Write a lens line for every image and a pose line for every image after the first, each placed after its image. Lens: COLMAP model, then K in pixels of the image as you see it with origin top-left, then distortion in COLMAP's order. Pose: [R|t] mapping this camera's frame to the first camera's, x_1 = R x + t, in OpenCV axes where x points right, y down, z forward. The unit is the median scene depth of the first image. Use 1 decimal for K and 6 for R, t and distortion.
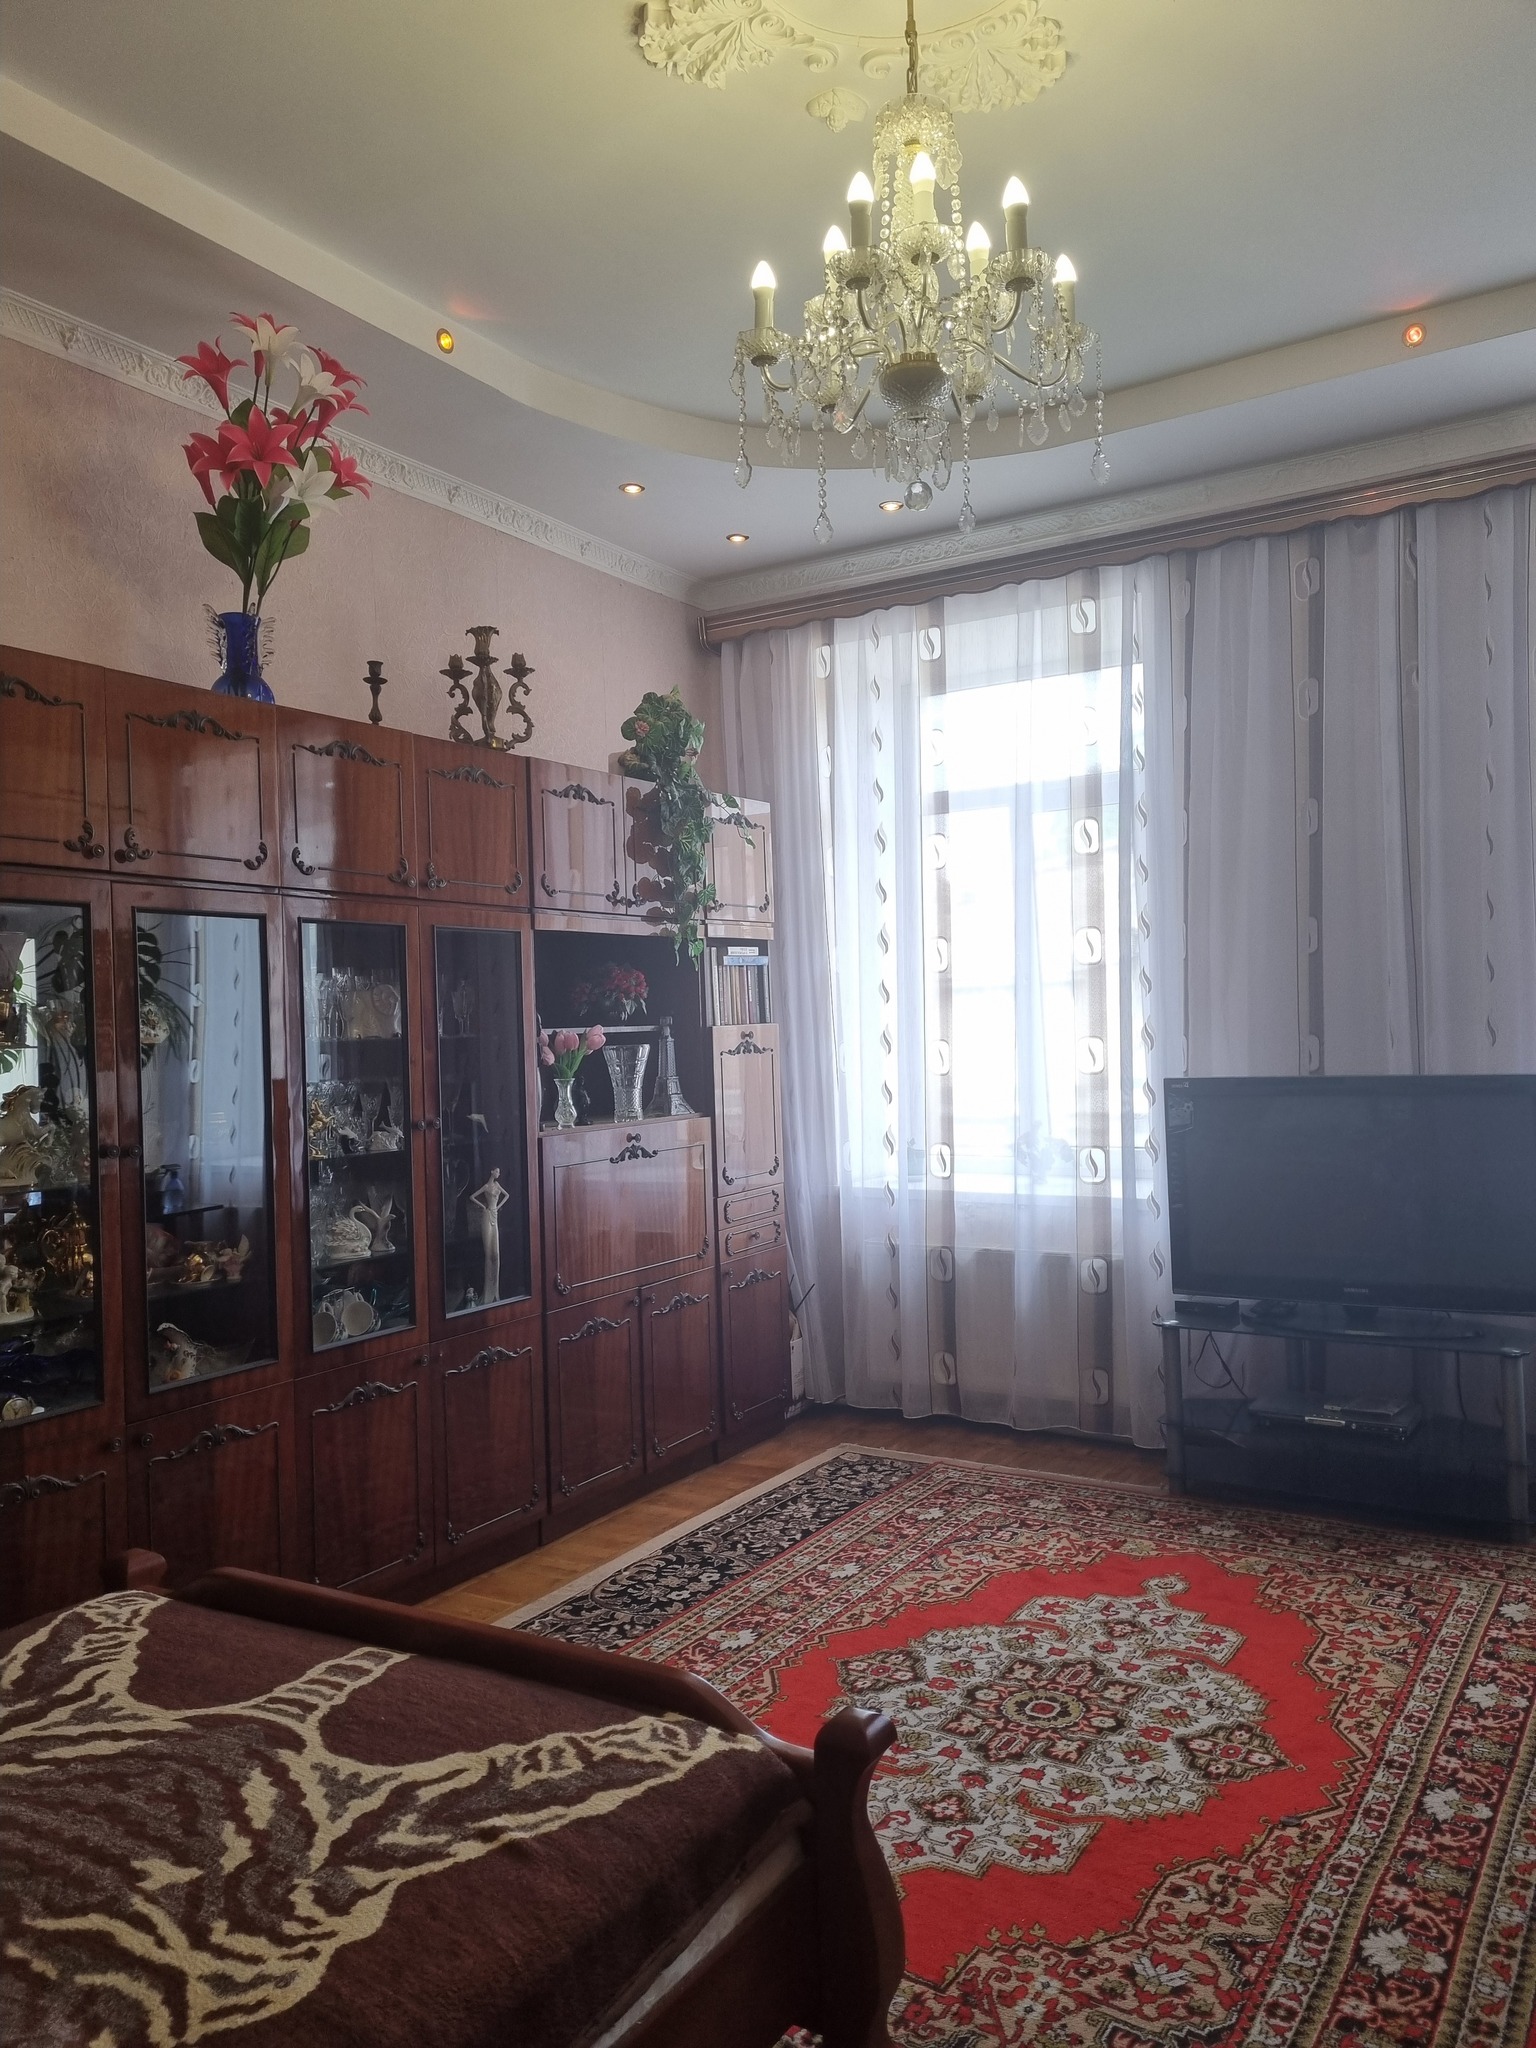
lens RADIAL K [[1549.0, 0, 763.7], [0, 1549.0, 1021.0], [0, 0, 1]] dist [0.071396, -0.048834]
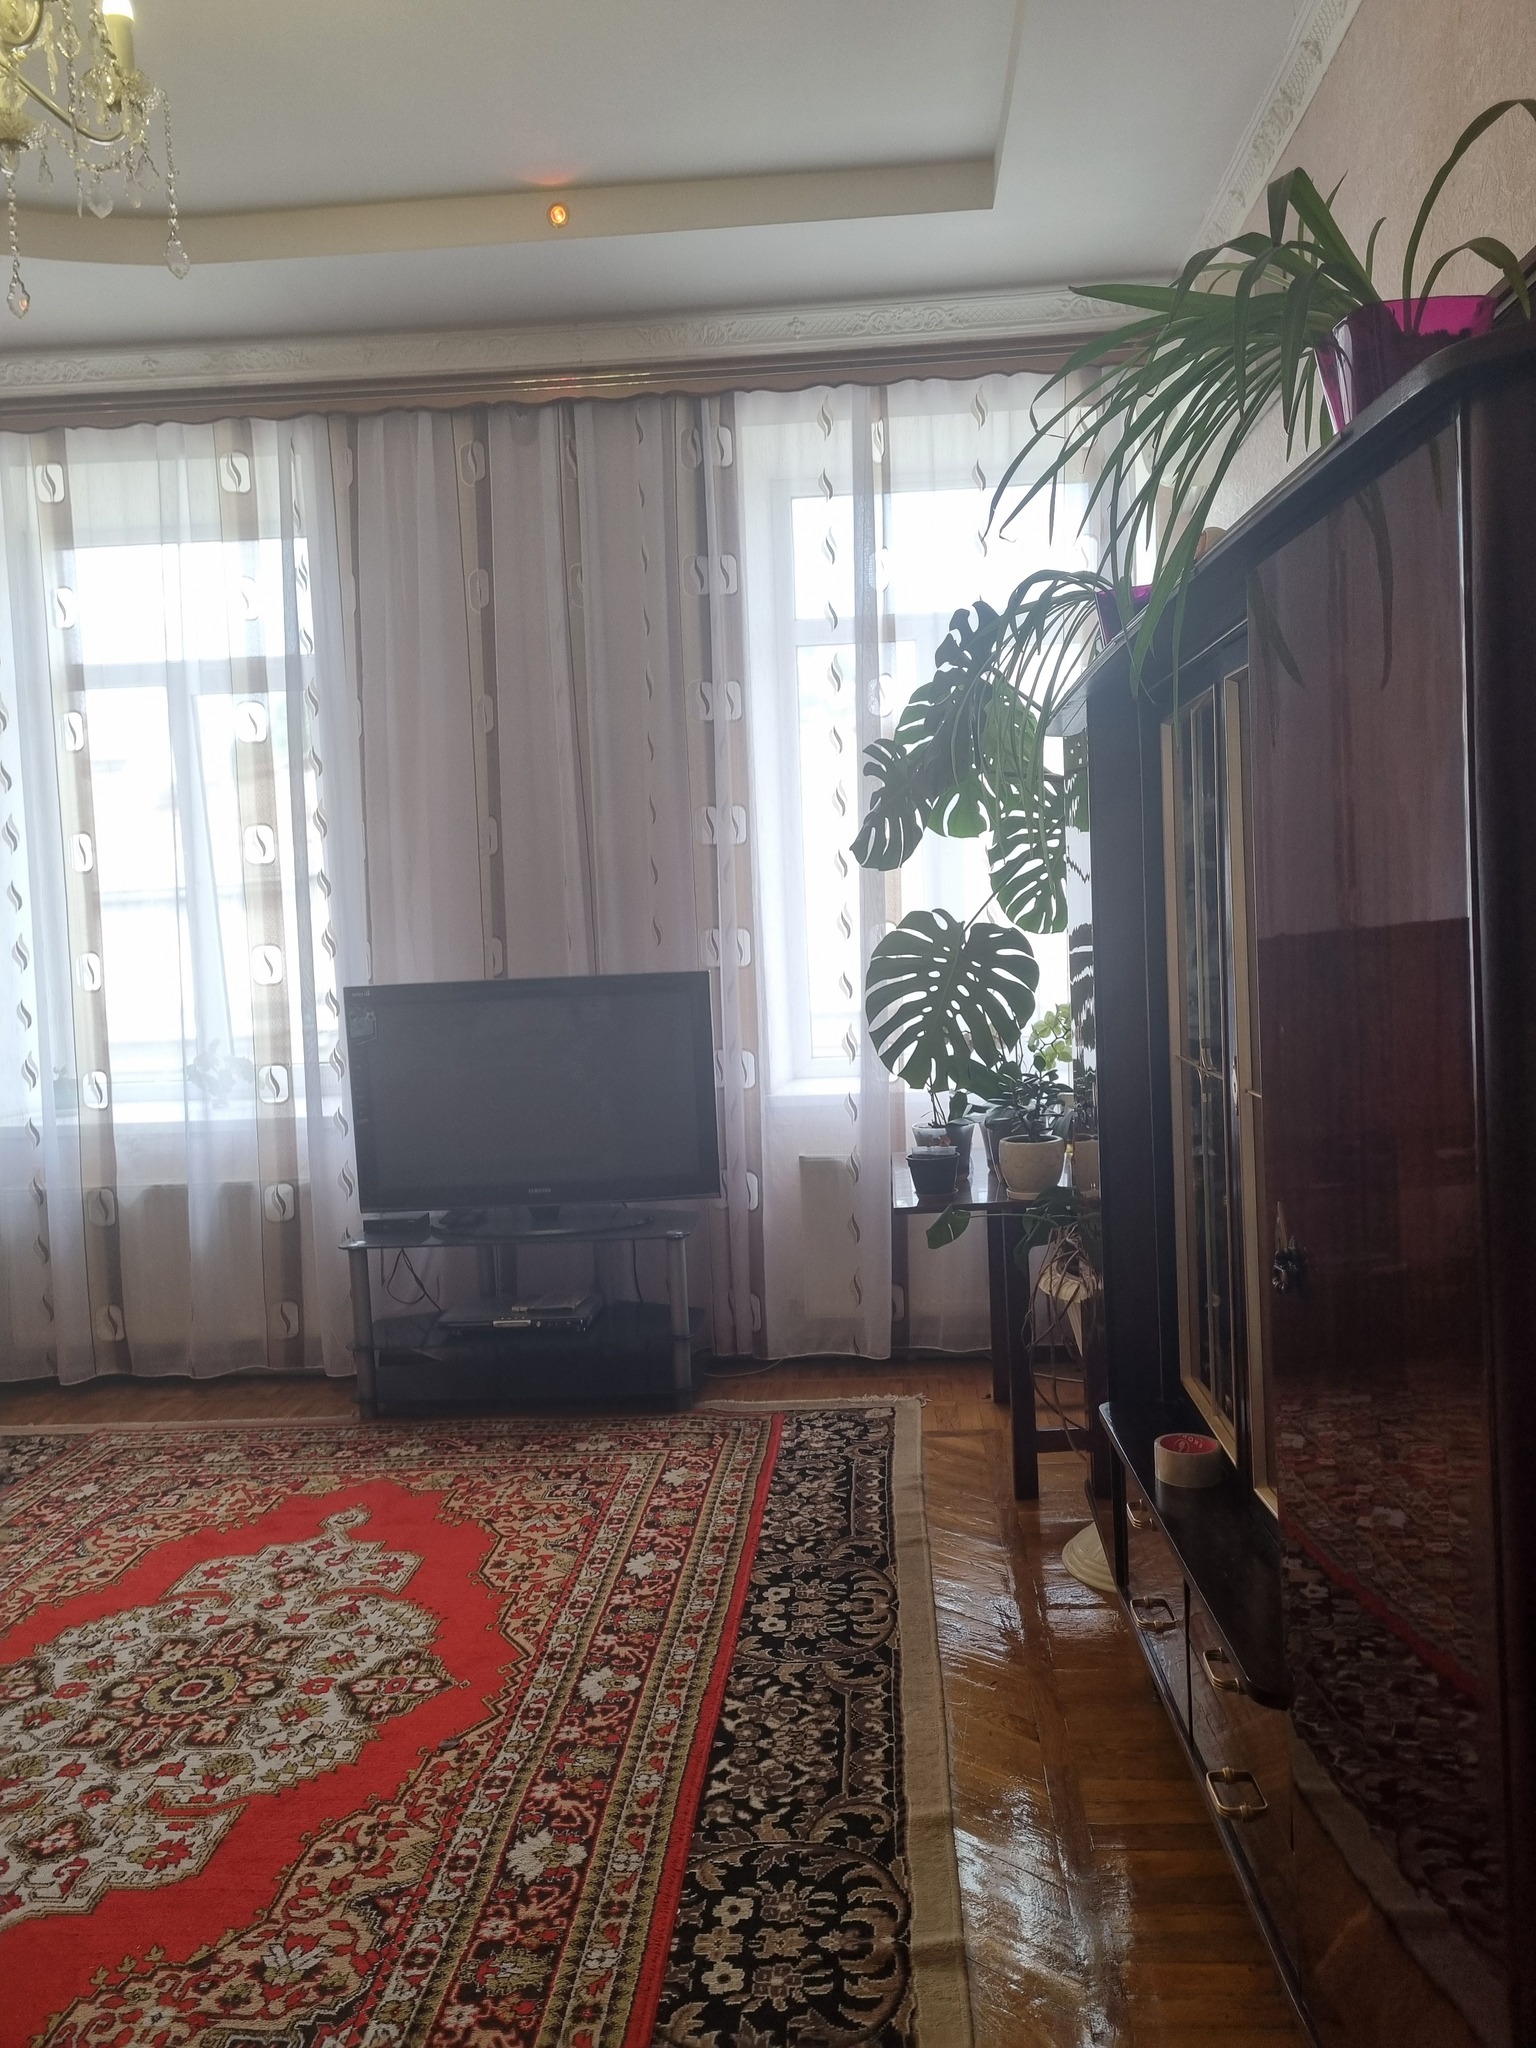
lens RADIAL K [[1549.0, 0, 789.1], [0, 1549.0, 1035.6], [0, 0, 1]] dist [0.071396, -0.048834]
pose [[0.881746, -0.047084, 0.469368, 0.062118], [0.017068, 0.997539, 0.068004, 0.007960], [-0.471415, -0.051951, 0.880380, 0.054946]]
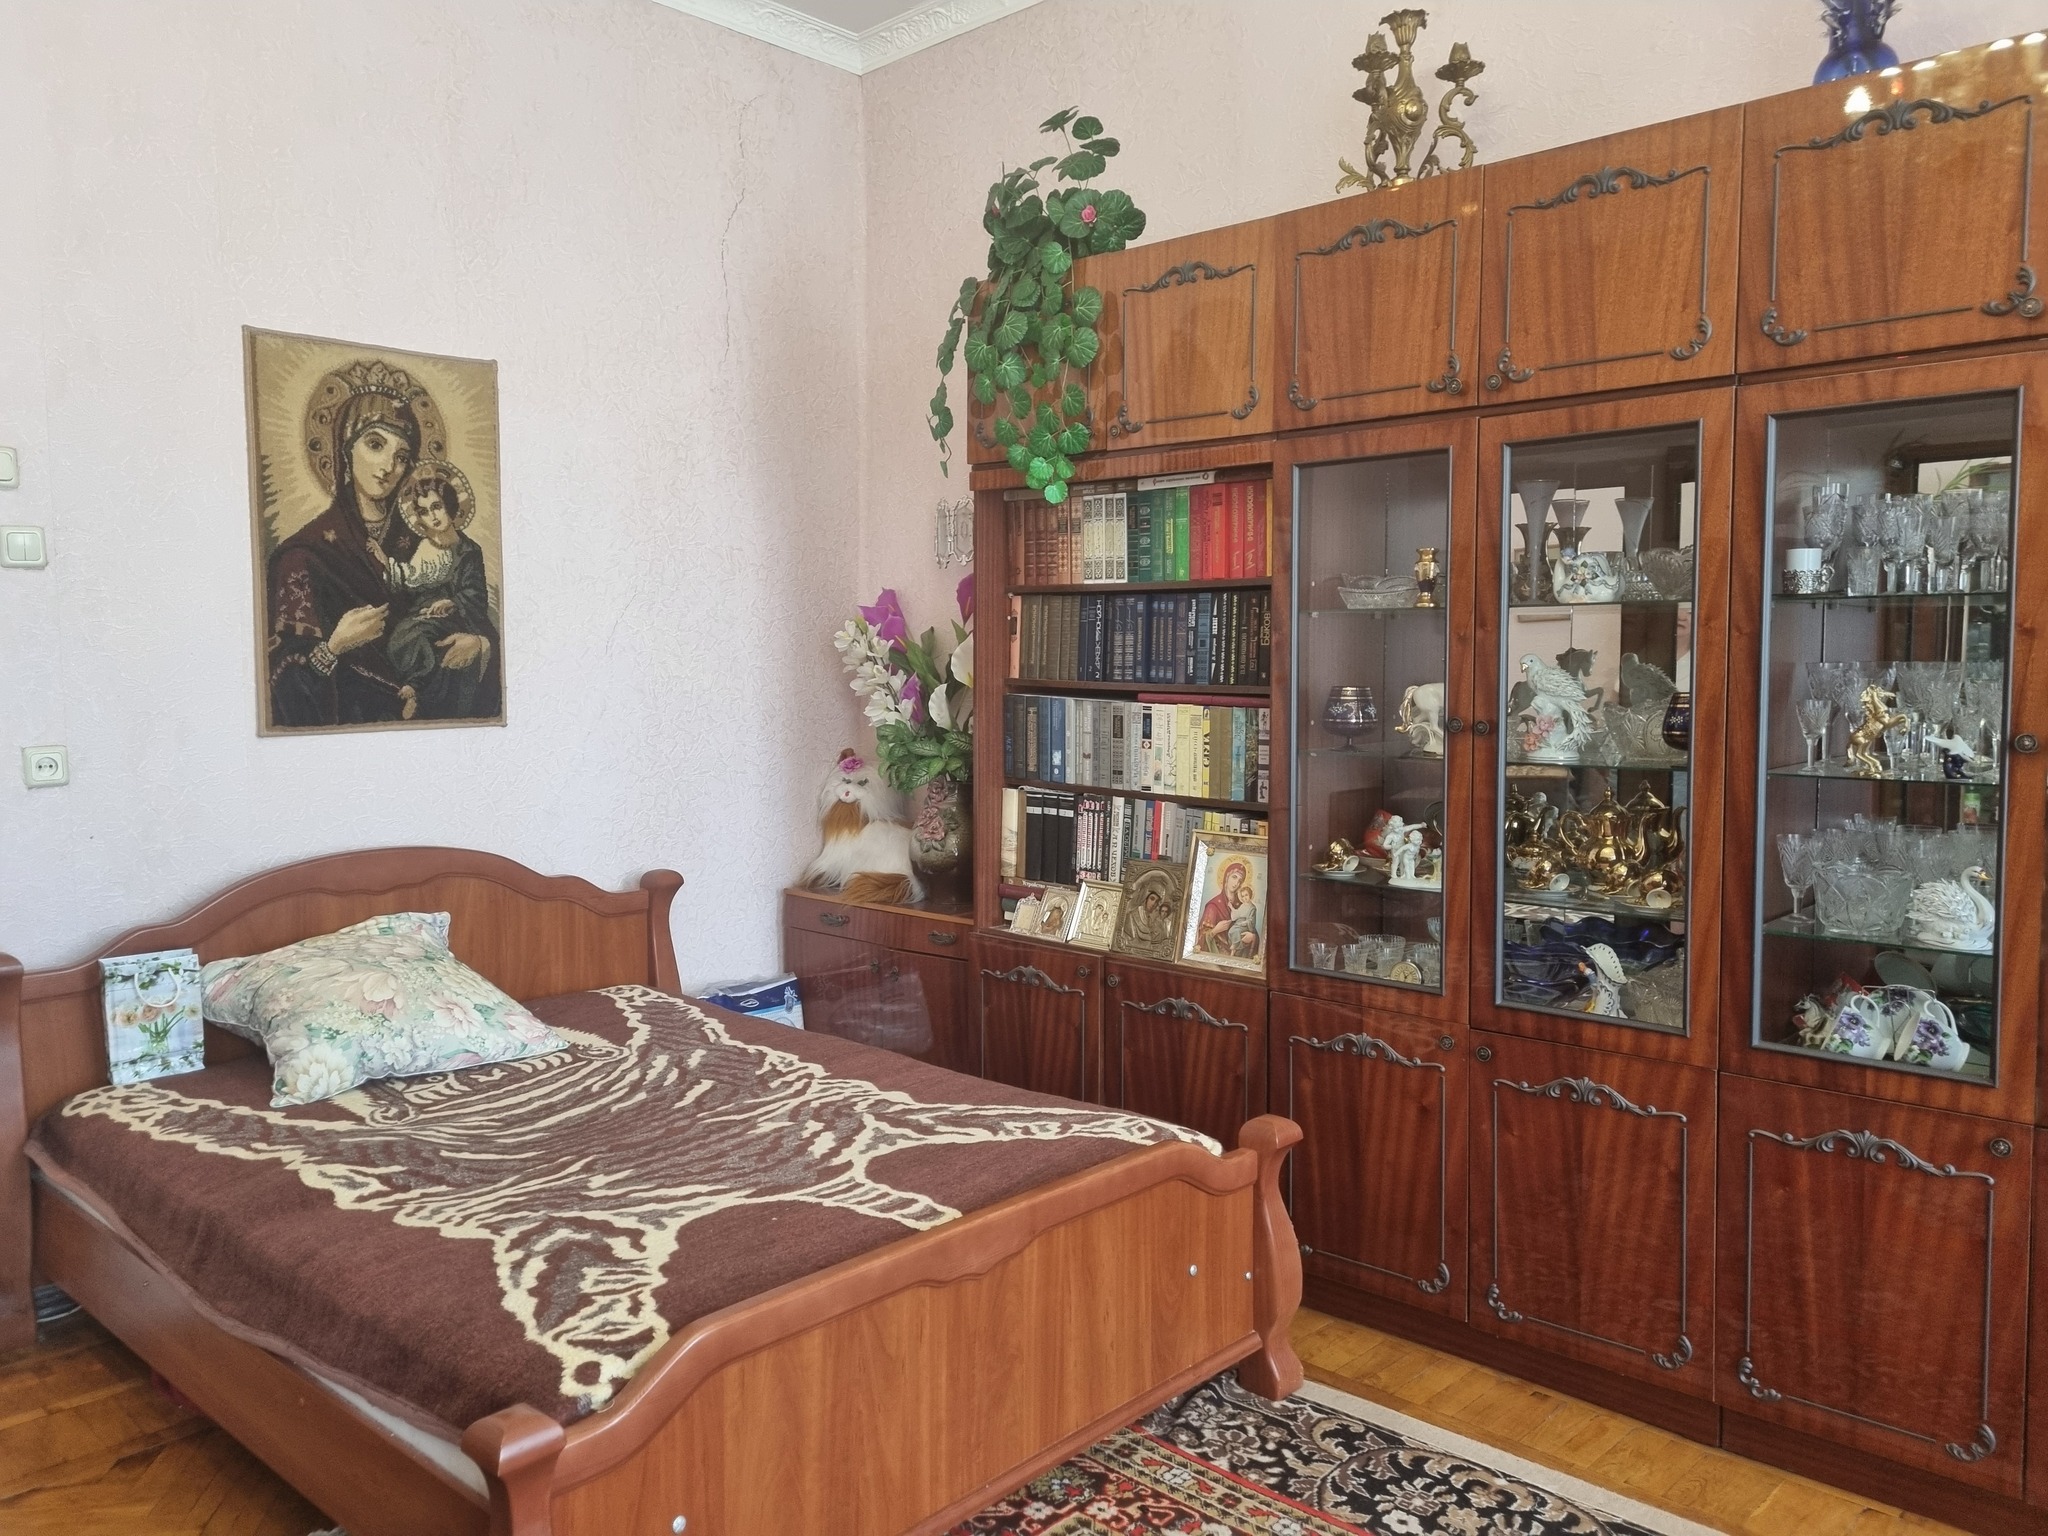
lens RADIAL K [[1549.0, 0, 1118.1], [0, 1549.0, 733.1], [0, 0, 1]] dist [0.071396, -0.048834]
pose [[-0.175753, 0.074480, -0.981613, 0.645837], [0.014812, 0.997221, 0.073013, 0.009761], [0.984323, -0.001707, -0.176368, 1.164590]]
